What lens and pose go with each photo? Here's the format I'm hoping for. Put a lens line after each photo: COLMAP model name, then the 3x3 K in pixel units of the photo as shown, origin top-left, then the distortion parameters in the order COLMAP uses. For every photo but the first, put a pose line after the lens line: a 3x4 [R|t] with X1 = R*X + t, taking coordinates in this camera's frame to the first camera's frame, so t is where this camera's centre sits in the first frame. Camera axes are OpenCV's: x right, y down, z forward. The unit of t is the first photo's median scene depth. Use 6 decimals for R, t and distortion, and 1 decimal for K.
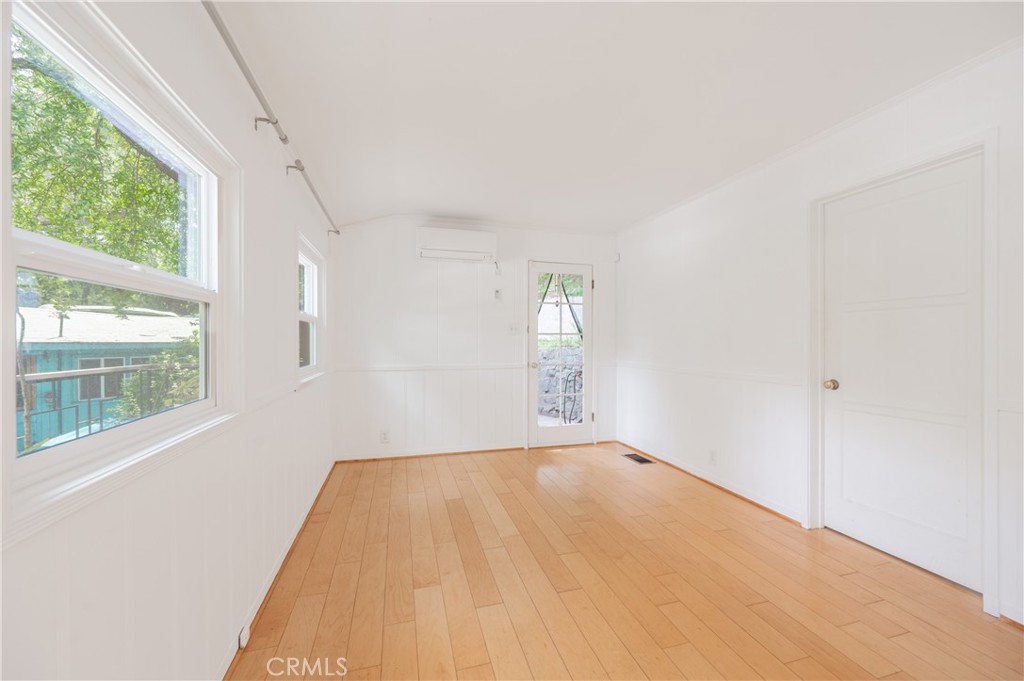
lens RADIAL K [[400.7, 0, 512.0], [0, 400.7, 340.5], [0, 0, 1]] dist [-0.000896, -0.000074]
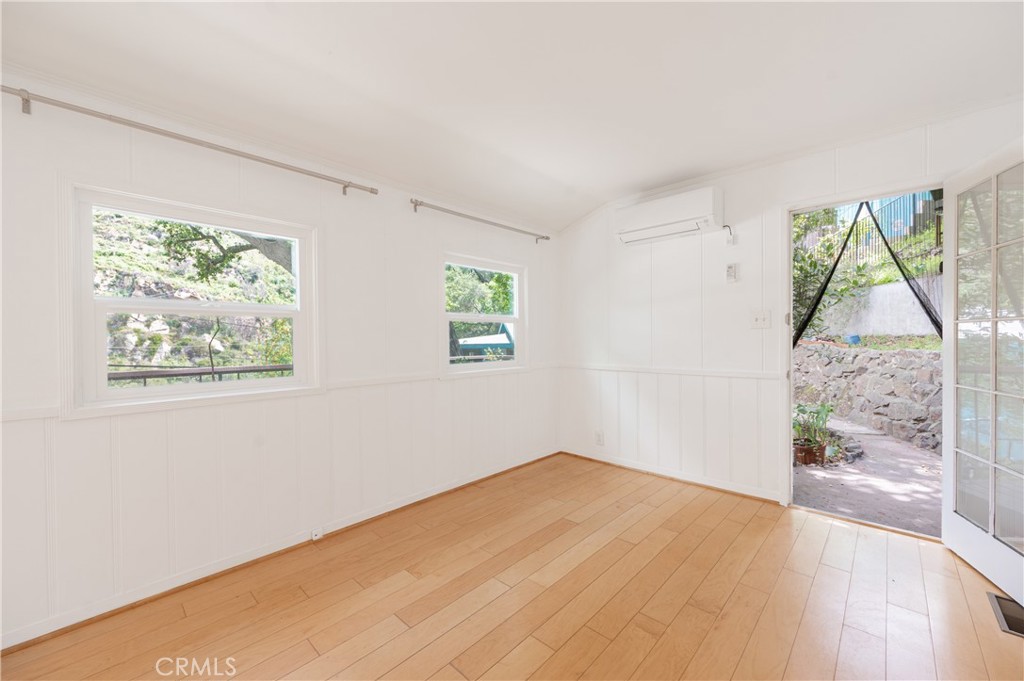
lens RADIAL K [[400.7, 0, 512.0], [0, 400.7, 340.5], [0, 0, 1]] dist [-0.000896, -0.000074]
pose [[0.512771, -0.000672, -0.858525, 0.403027], [0.008043, 0.999960, 0.004021, 0.000294], [0.858488, -0.008967, 0.512755, 0.338666]]
